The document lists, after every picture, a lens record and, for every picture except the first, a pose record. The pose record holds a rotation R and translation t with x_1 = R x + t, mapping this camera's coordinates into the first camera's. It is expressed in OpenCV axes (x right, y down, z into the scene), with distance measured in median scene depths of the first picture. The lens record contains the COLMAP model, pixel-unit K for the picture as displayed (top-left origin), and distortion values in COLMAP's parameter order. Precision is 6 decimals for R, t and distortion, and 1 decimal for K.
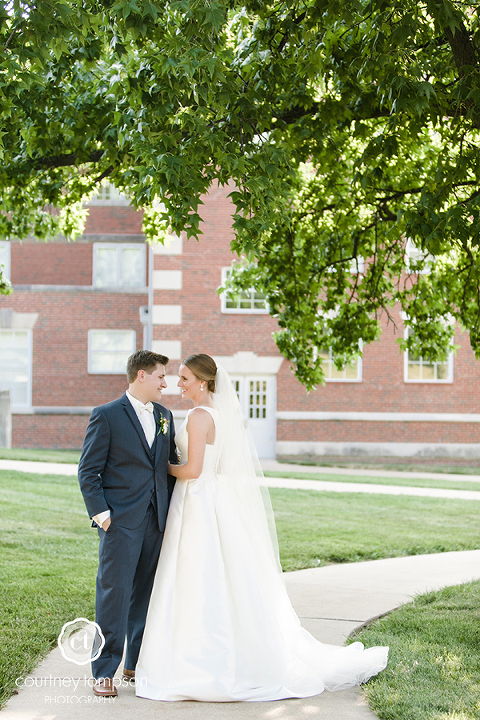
lens RADIAL K [[1450.9, 0, 240.0], [0, 1450.9, 360.0], [0, 0, 1]] dist [-0.416882, -0.038334]
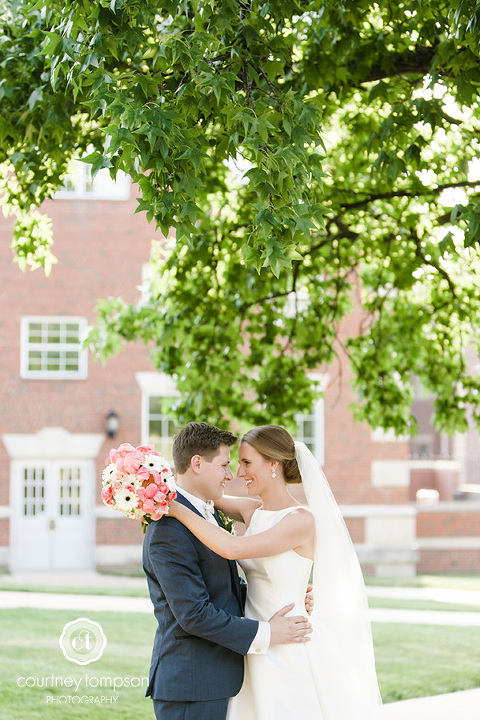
lens RADIAL K [[1612.4, 0, 240.0], [0, 1612.4, 360.0], [0, 0, 1]] dist [-0.058338, 0.090994]
pose [[0.976920, 0.003253, 0.213579, -0.115966], [0.007887, 0.998653, -0.051284, 0.003521], [-0.213458, 0.051785, 0.975579, 0.221511]]
